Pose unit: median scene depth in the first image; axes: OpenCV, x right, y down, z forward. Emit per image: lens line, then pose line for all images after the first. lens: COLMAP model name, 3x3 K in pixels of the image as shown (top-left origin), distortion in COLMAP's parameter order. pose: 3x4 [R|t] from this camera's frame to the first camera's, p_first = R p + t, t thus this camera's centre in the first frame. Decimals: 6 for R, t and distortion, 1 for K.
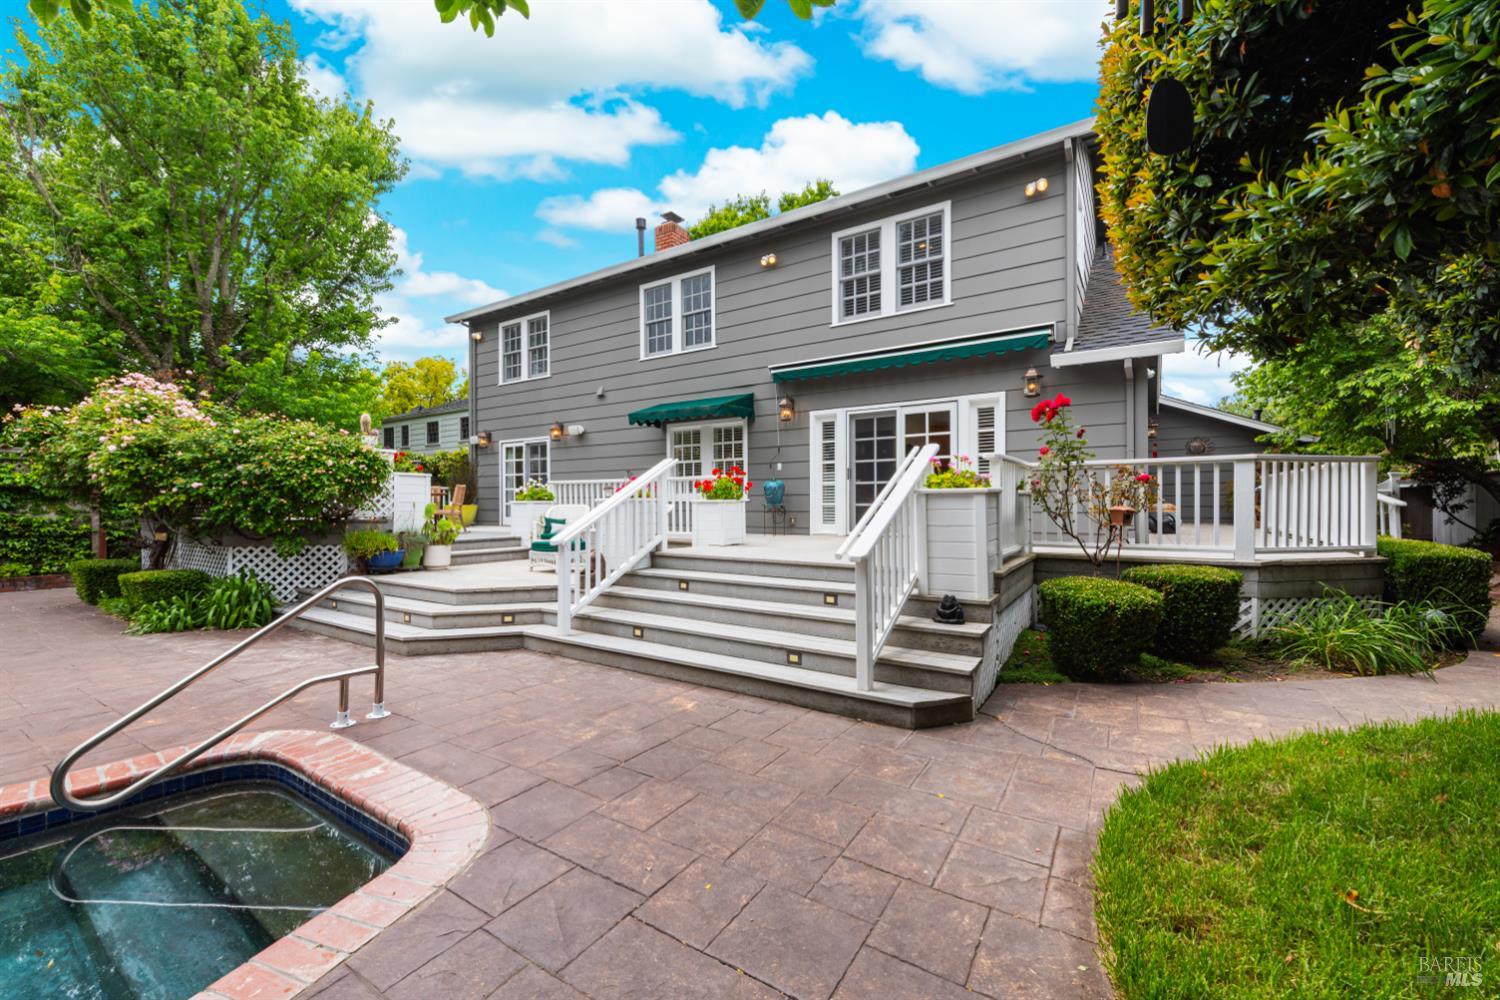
lens RADIAL K [[604.1, 0, 747.8], [0, 604.1, 507.2], [0, 0, 1]] dist [0.002432, -0.000114]
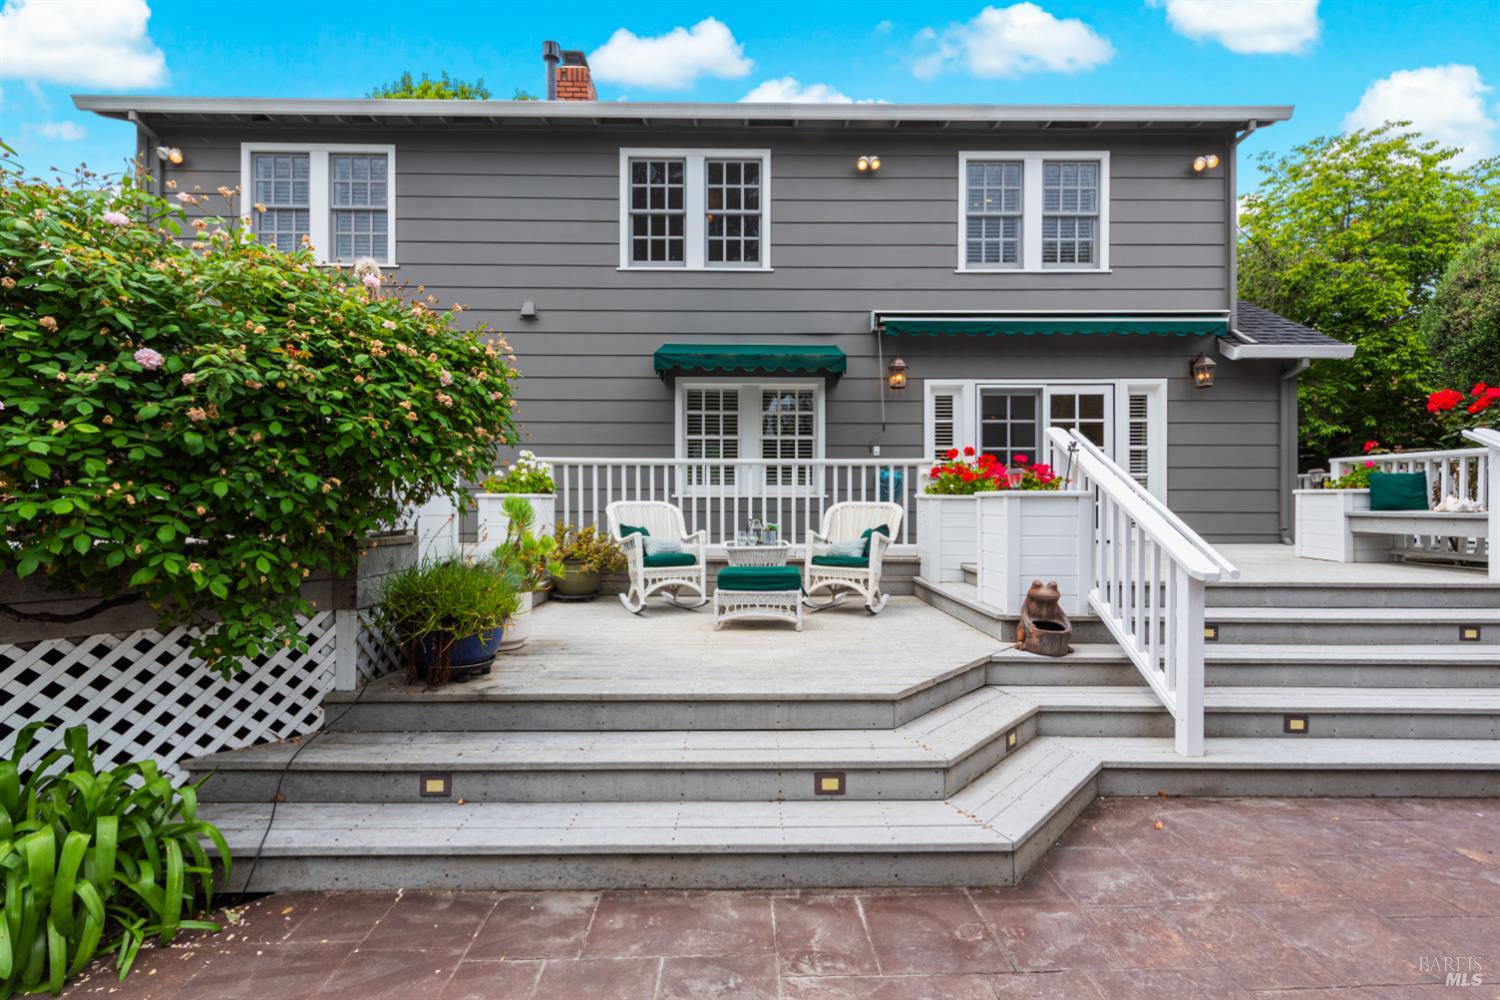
lens RADIAL K [[707.4, 0, 750.5], [0, 707.4, 493.4], [0, 0, 1]] dist [0.013254, -0.001682]
pose [[0.824005, 0.005681, 0.566554, -0.547939], [0.001056, 0.999933, -0.011562, -0.006522], [-0.566582, 0.010126, 0.823943, 0.379167]]
